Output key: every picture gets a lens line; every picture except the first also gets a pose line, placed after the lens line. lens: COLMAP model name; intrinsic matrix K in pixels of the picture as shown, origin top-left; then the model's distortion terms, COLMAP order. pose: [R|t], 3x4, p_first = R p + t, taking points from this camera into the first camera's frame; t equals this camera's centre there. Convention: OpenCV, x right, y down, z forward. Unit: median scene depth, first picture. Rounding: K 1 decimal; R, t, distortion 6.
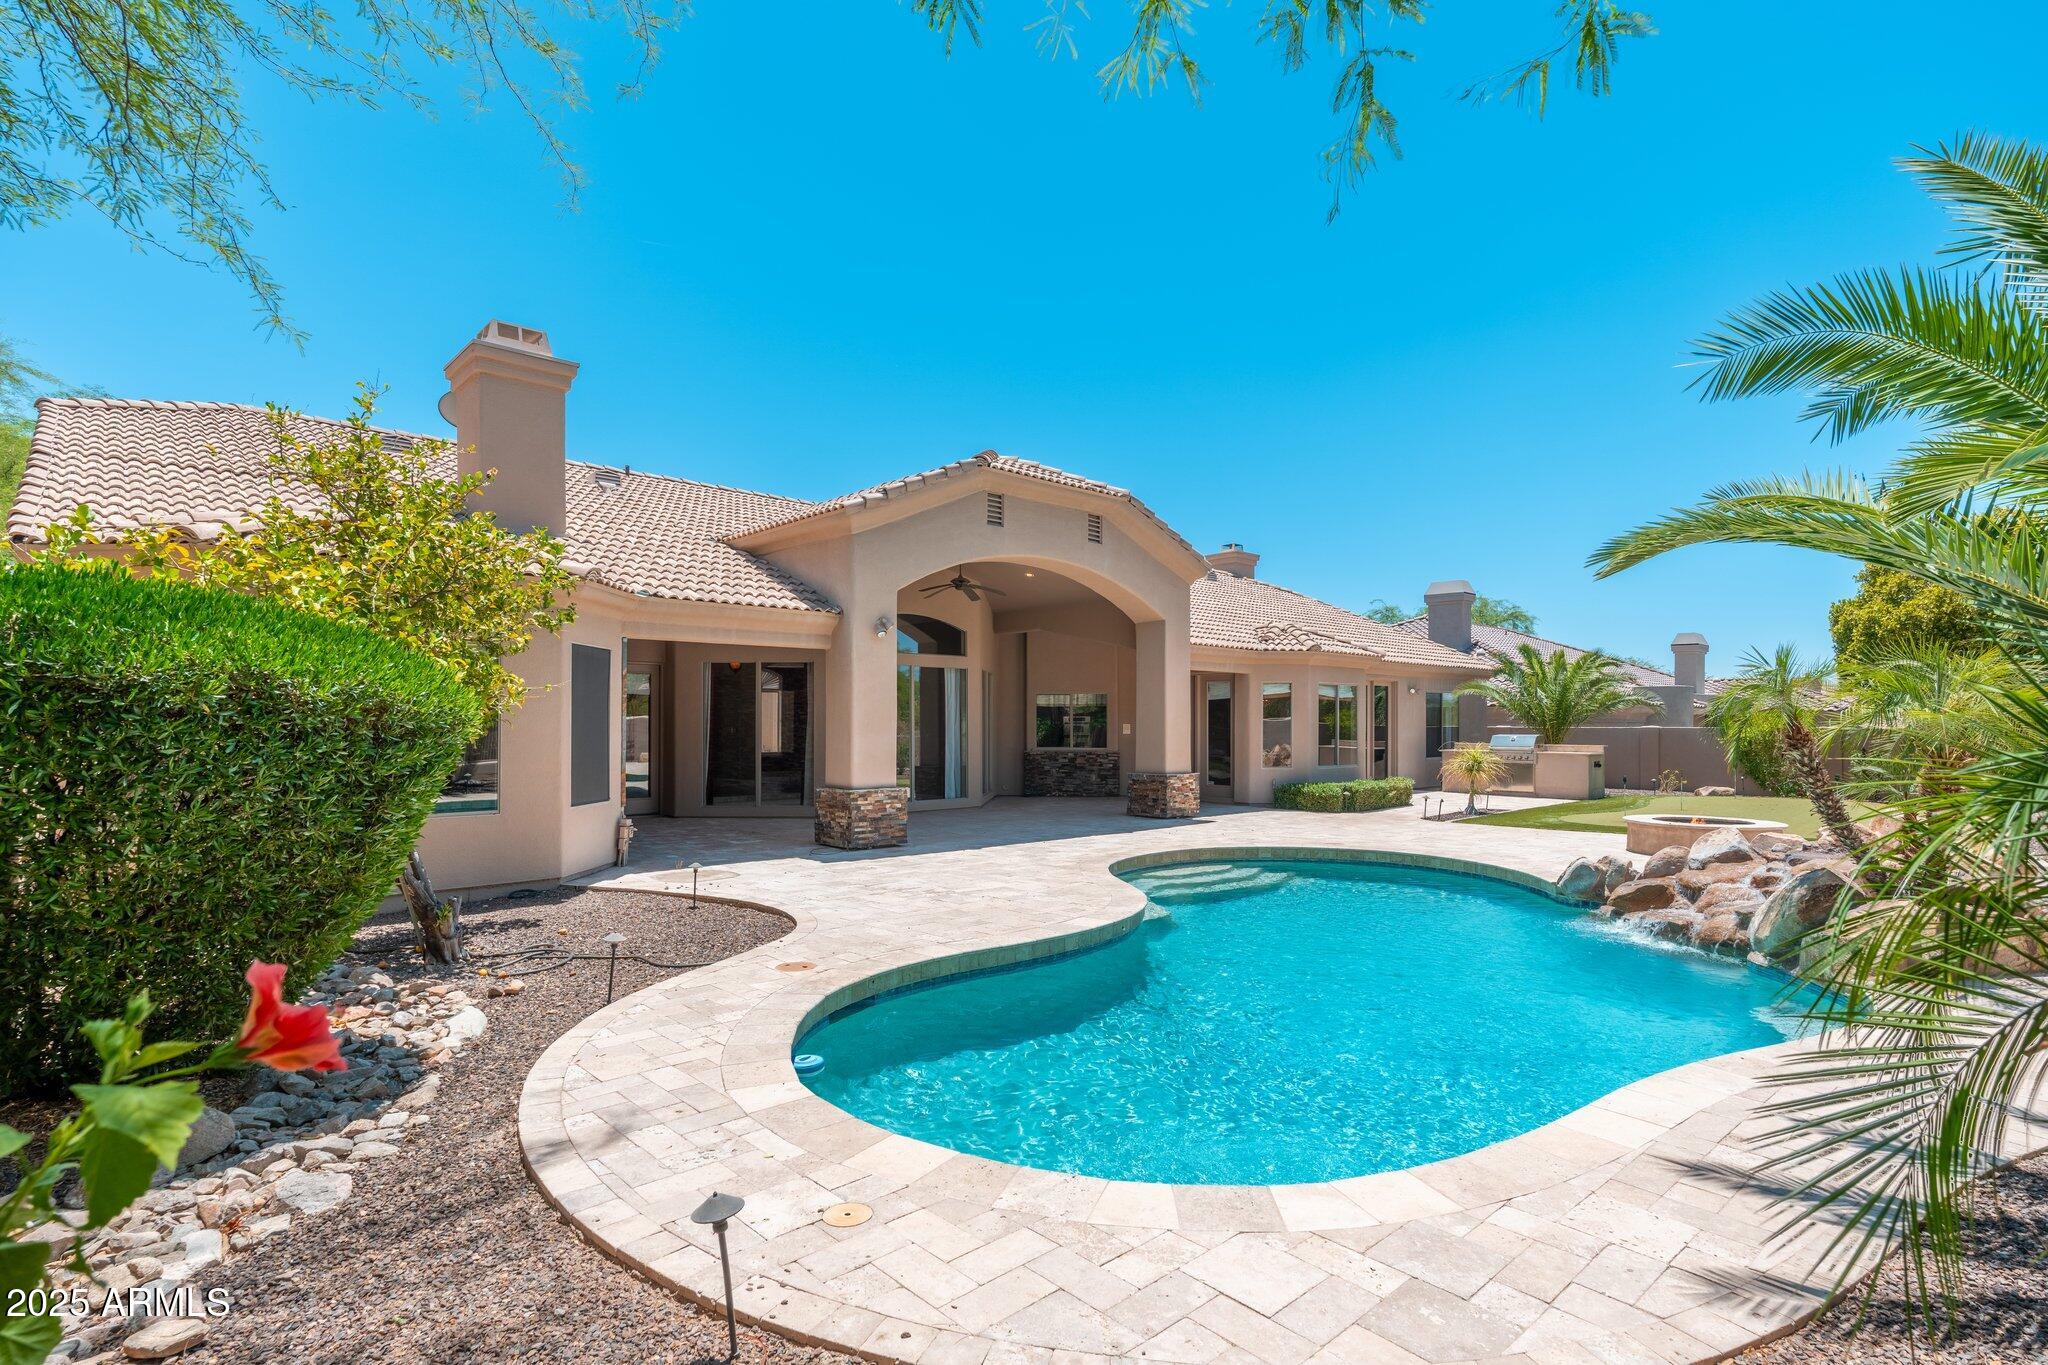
lens RADIAL K [[1013.6, 0, 1023.8], [0, 1013.6, 714.8], [0, 0, 1]] dist [-0.002304, -0.000246]
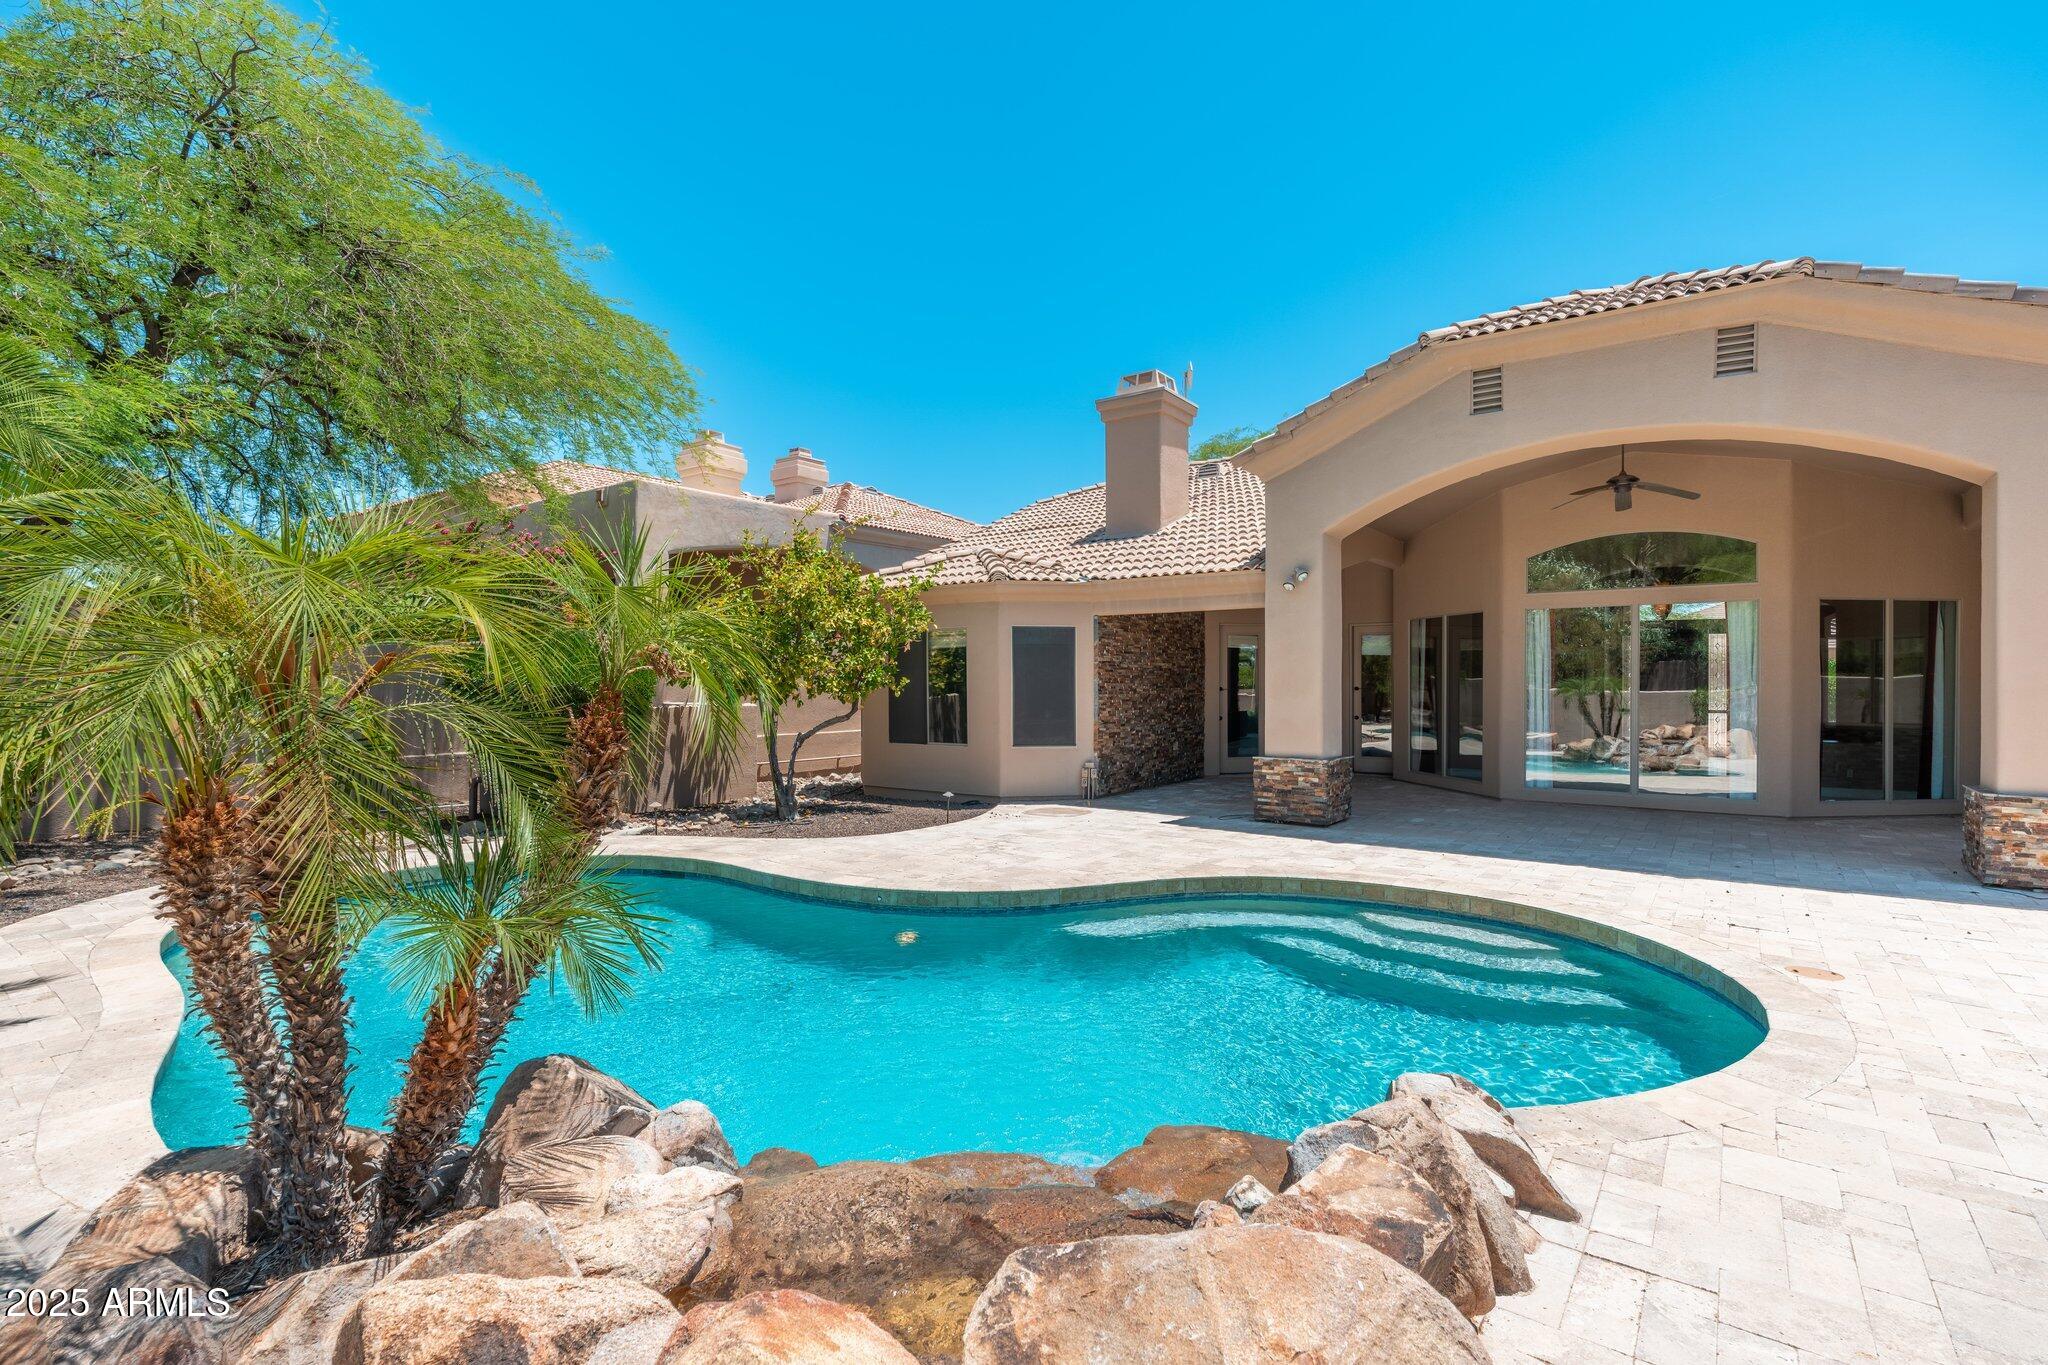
lens RADIAL K [[972.2, 0, 1024.0], [0, 972.2, 682.5], [0, 0, 1]] dist [-0.001069, 0.001126]
pose [[0.184881, 0.003652, -0.982754, 0.622087], [0.010005, 0.999934, 0.005598, -0.001650], [0.982710, -0.010867, 0.184832, 0.571578]]
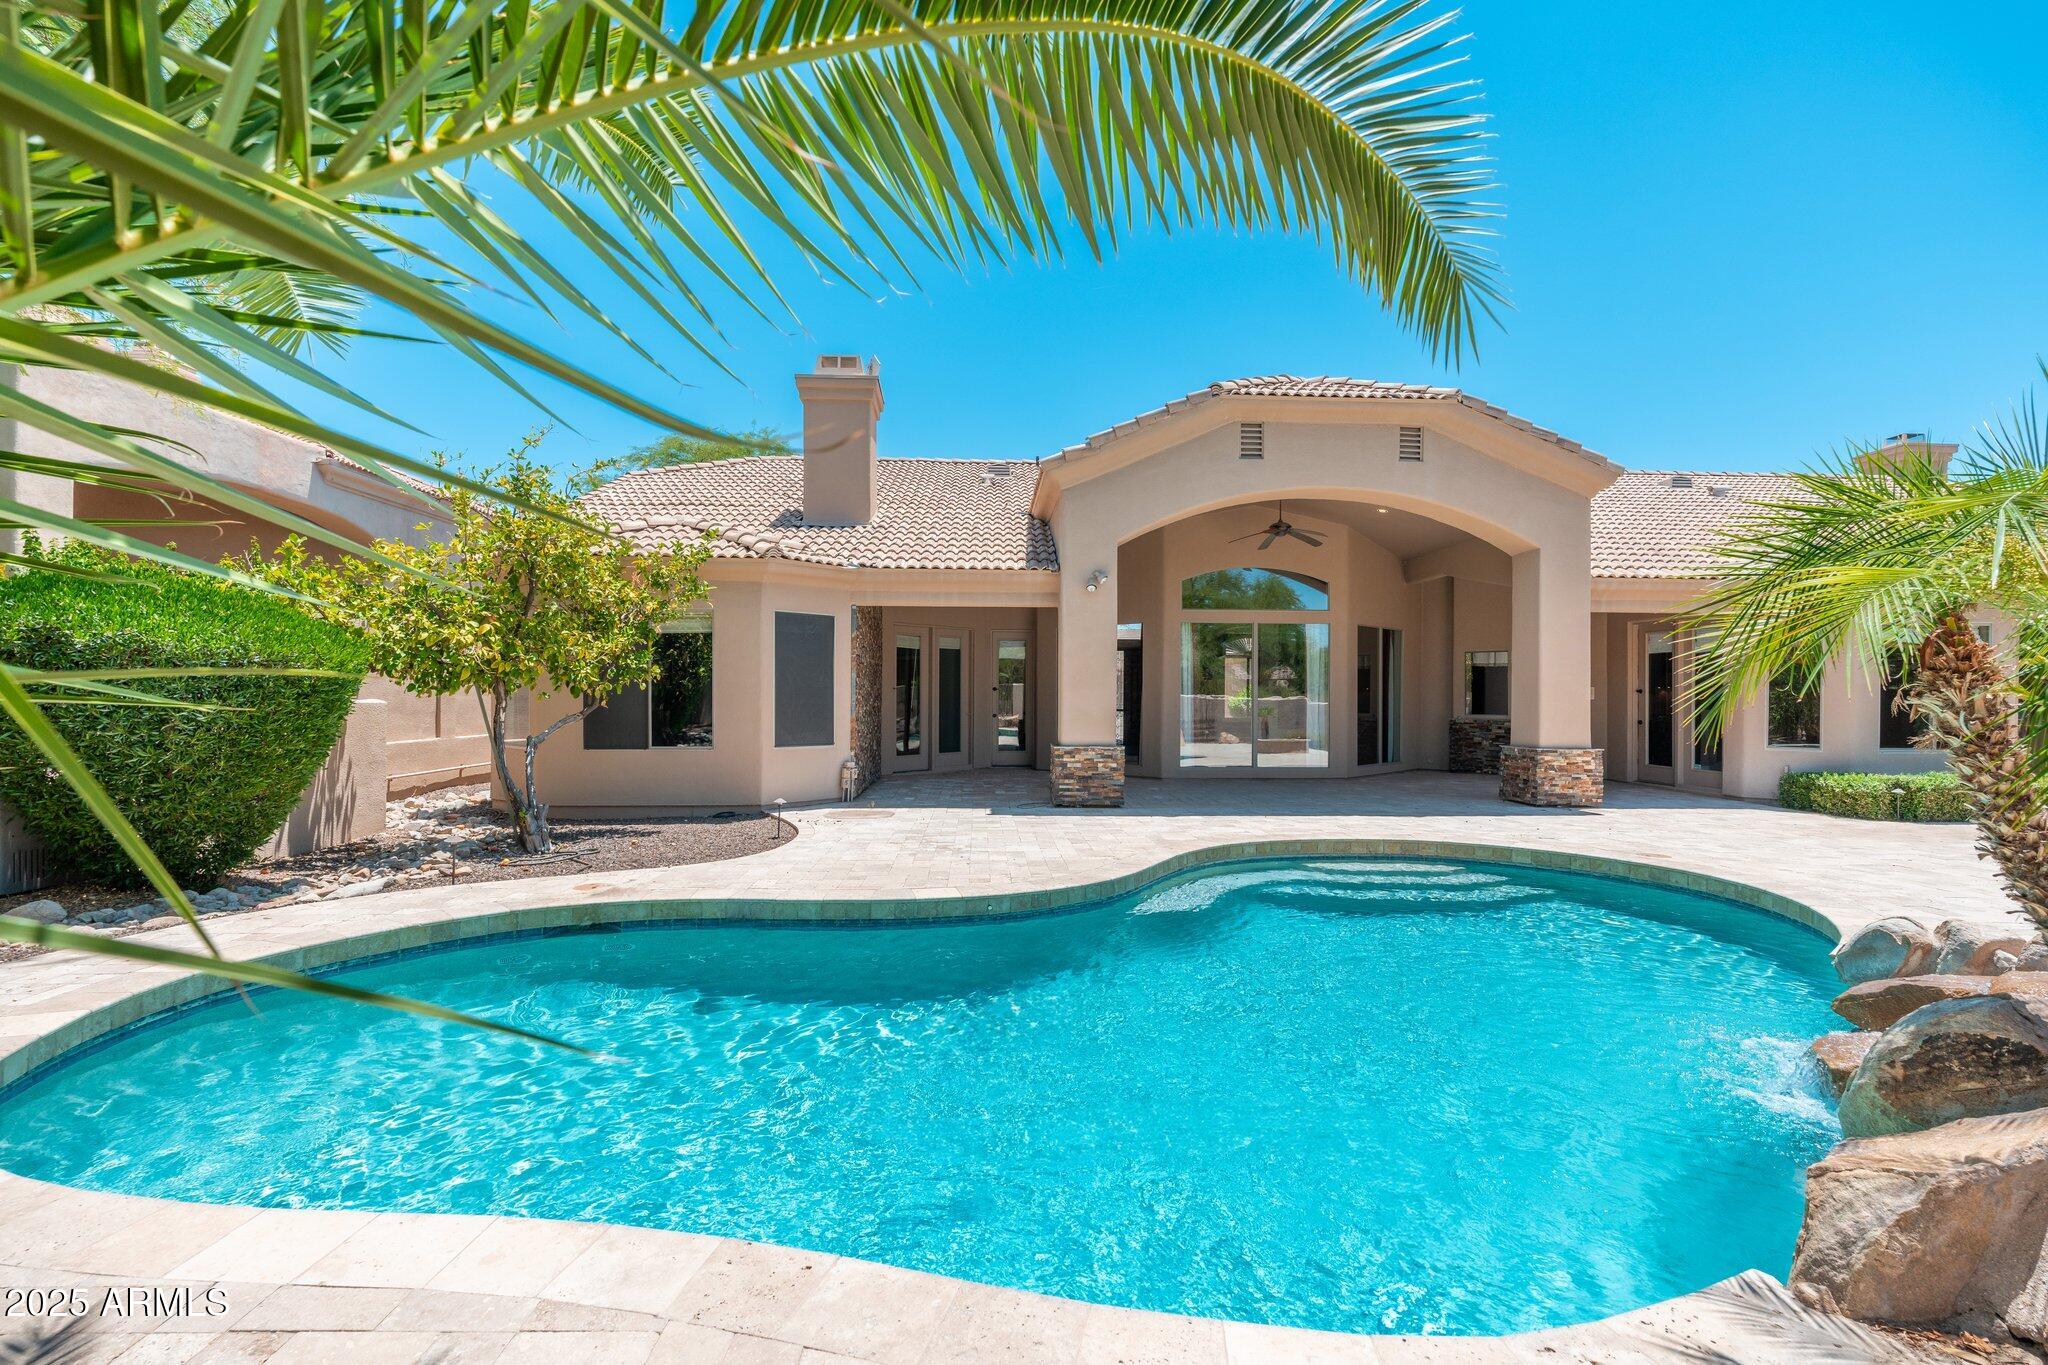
lens RADIAL K [[959.7, 0, 1024.0], [0, 959.7, 682.5], [0, 0, 1]] dist [0.001347, 0.000098]
pose [[0.765518, -0.004371, -0.643399, 0.378615], [0.000525, 0.999981, -0.006168, 0.015885], [0.643414, 0.004383, 0.765506, 0.236513]]
